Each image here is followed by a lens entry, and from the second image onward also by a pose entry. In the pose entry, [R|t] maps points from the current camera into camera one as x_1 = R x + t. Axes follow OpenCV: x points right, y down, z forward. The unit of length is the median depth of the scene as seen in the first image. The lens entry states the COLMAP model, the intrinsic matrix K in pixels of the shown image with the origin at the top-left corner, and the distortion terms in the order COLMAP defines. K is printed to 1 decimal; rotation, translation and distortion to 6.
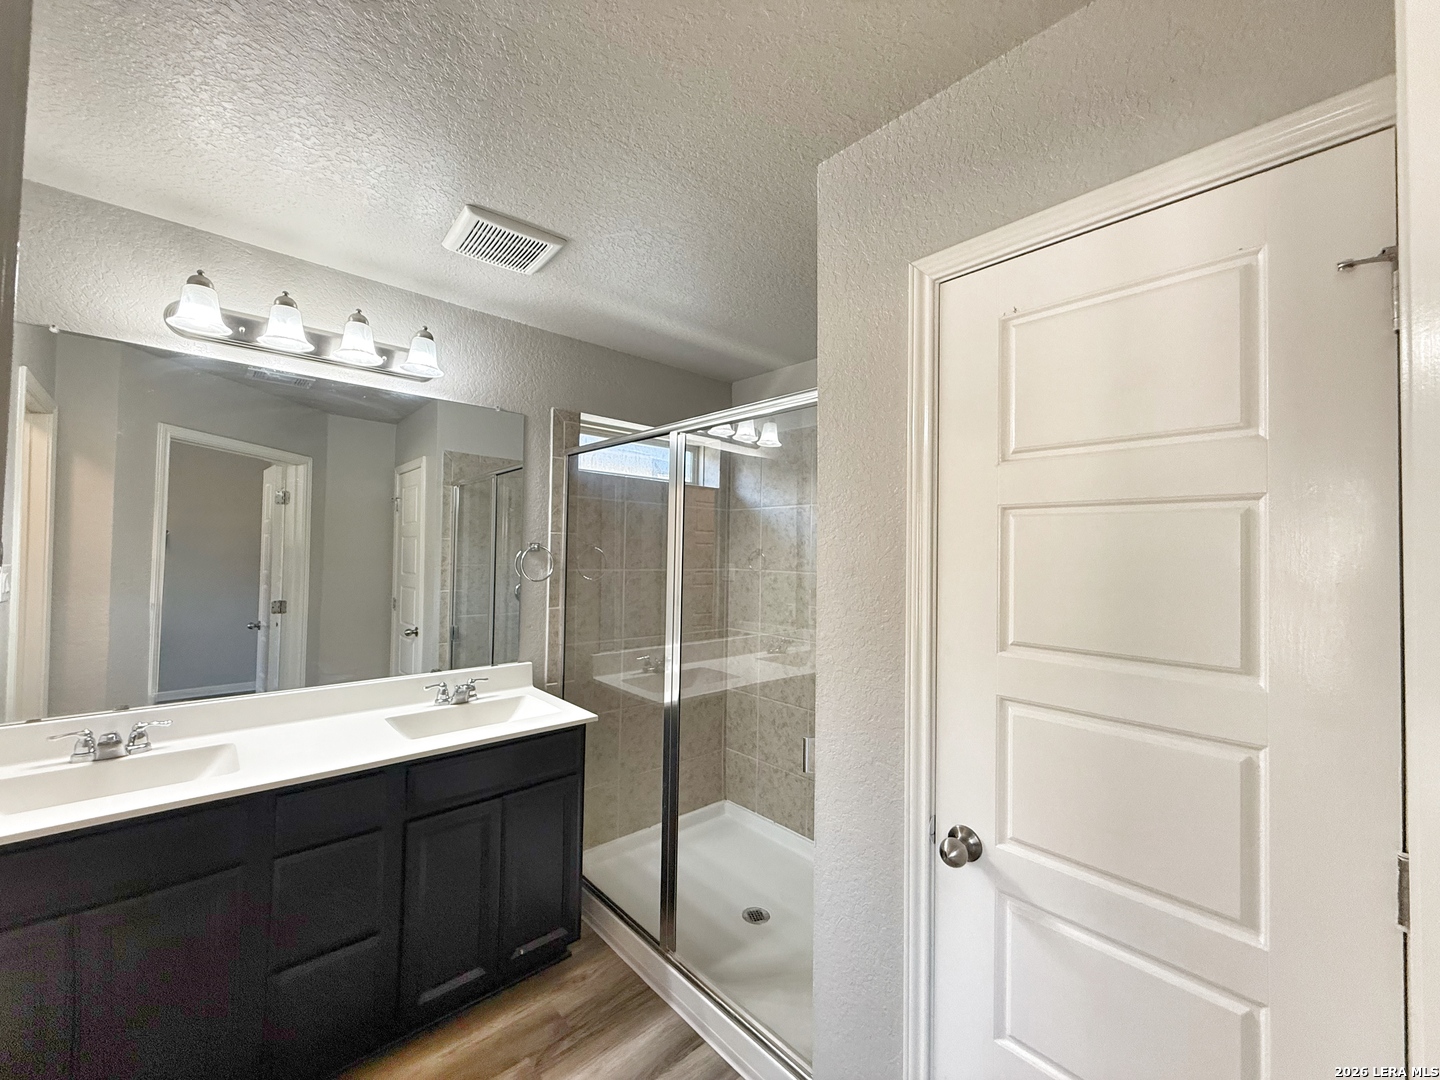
lens RADIAL K [[580.3, 0, 714.9], [0, 580.3, 538.1], [0, 0, 1]] dist [0.007887, 0.000176]
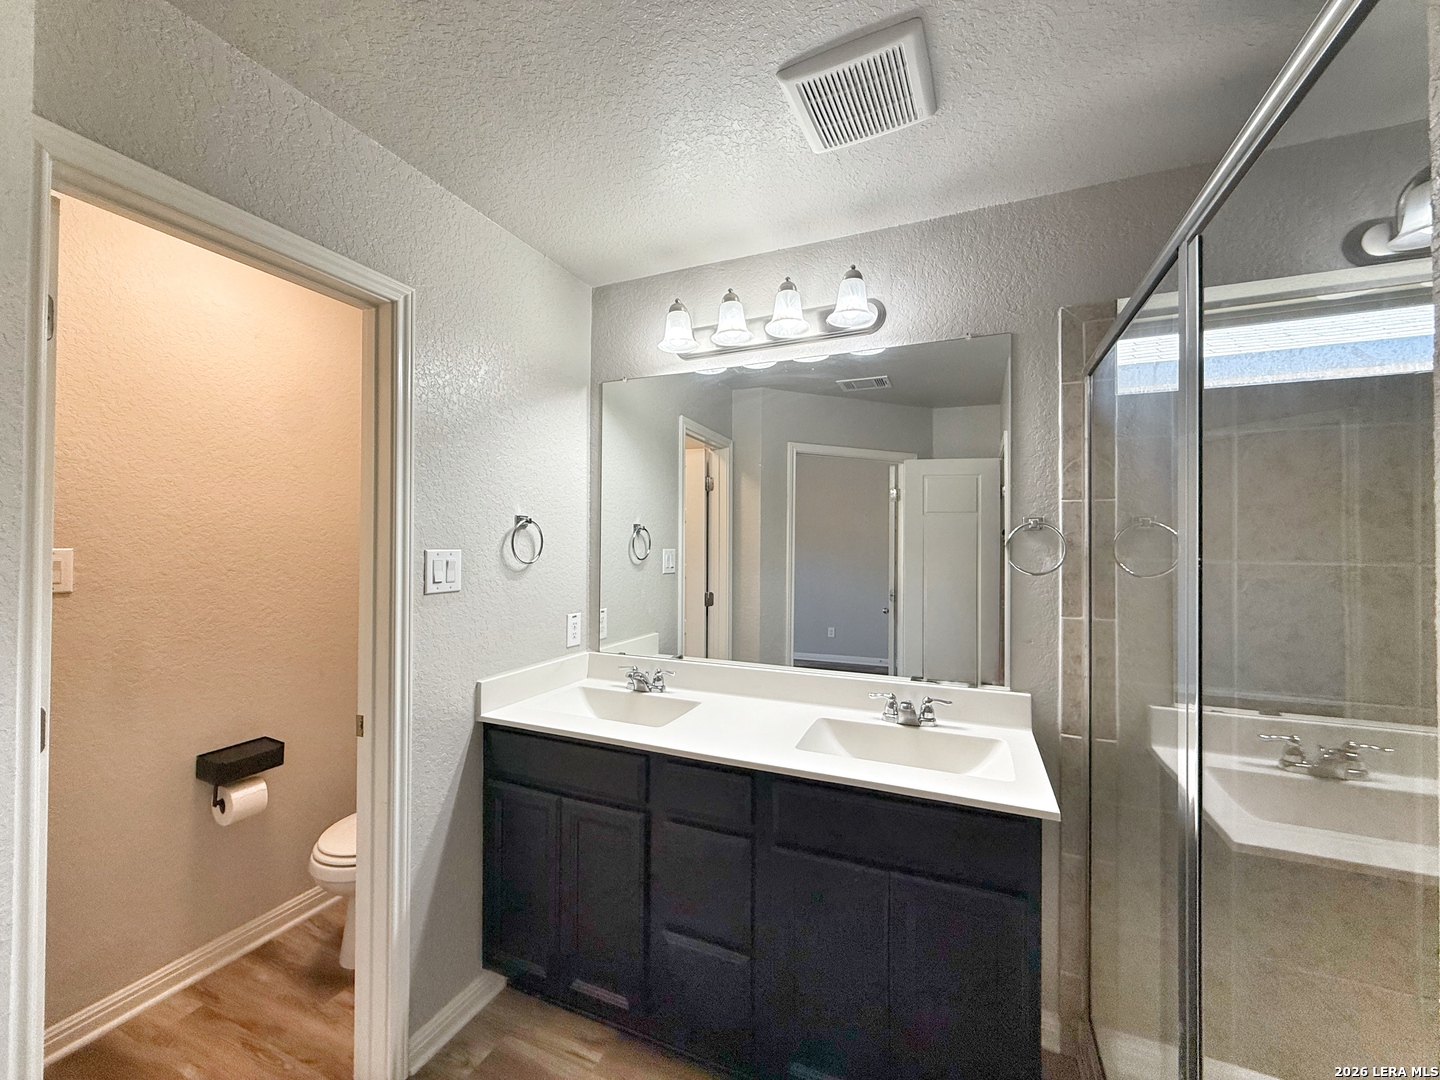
lens RADIAL K [[575.8, 0, 714.7], [0, 575.8, 538.6], [0, 0, 1]] dist [0.000132, 0.000241]
pose [[0.410534, -0.024157, -0.911525, 0.142284], [0.022705, 0.999610, -0.016266, 0.034606], [0.911563, -0.014019, 0.410922, 0.383190]]
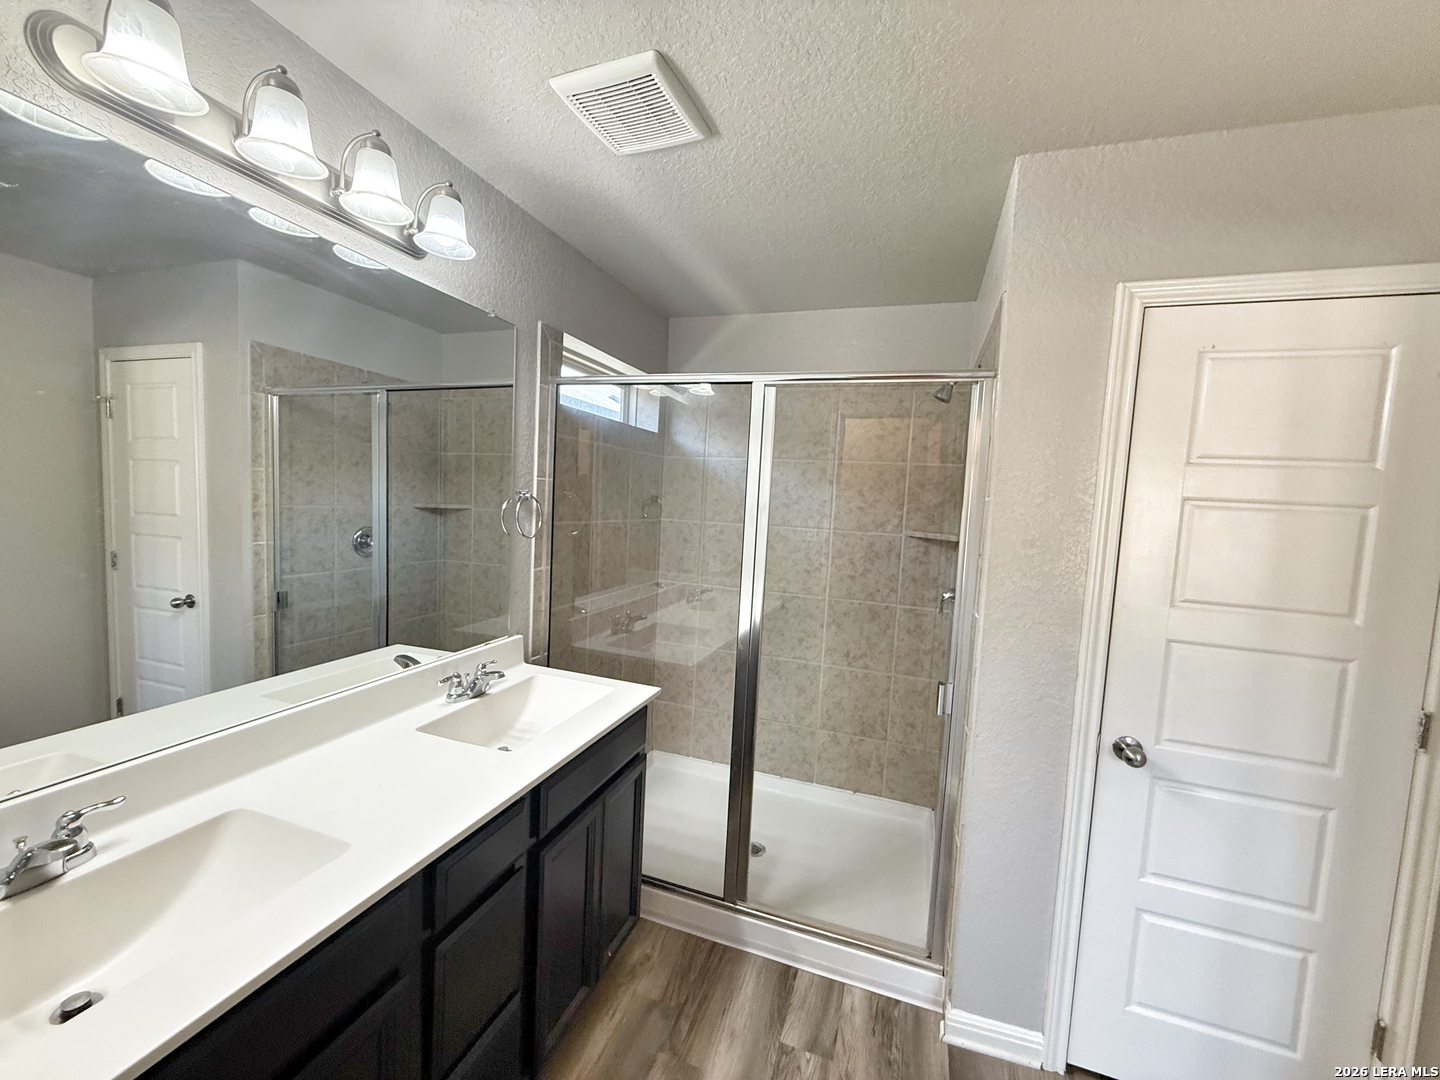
lens RADIAL K [[580.3, 0, 714.9], [0, 580.3, 538.1], [0, 0, 1]] dist [0.007887, 0.000176]
pose [[0.873496, -0.006088, 0.486792, -0.463297], [-0.048685, 0.993817, 0.099789, -0.019375], [-0.484390, -0.110865, 0.867799, 0.156806]]
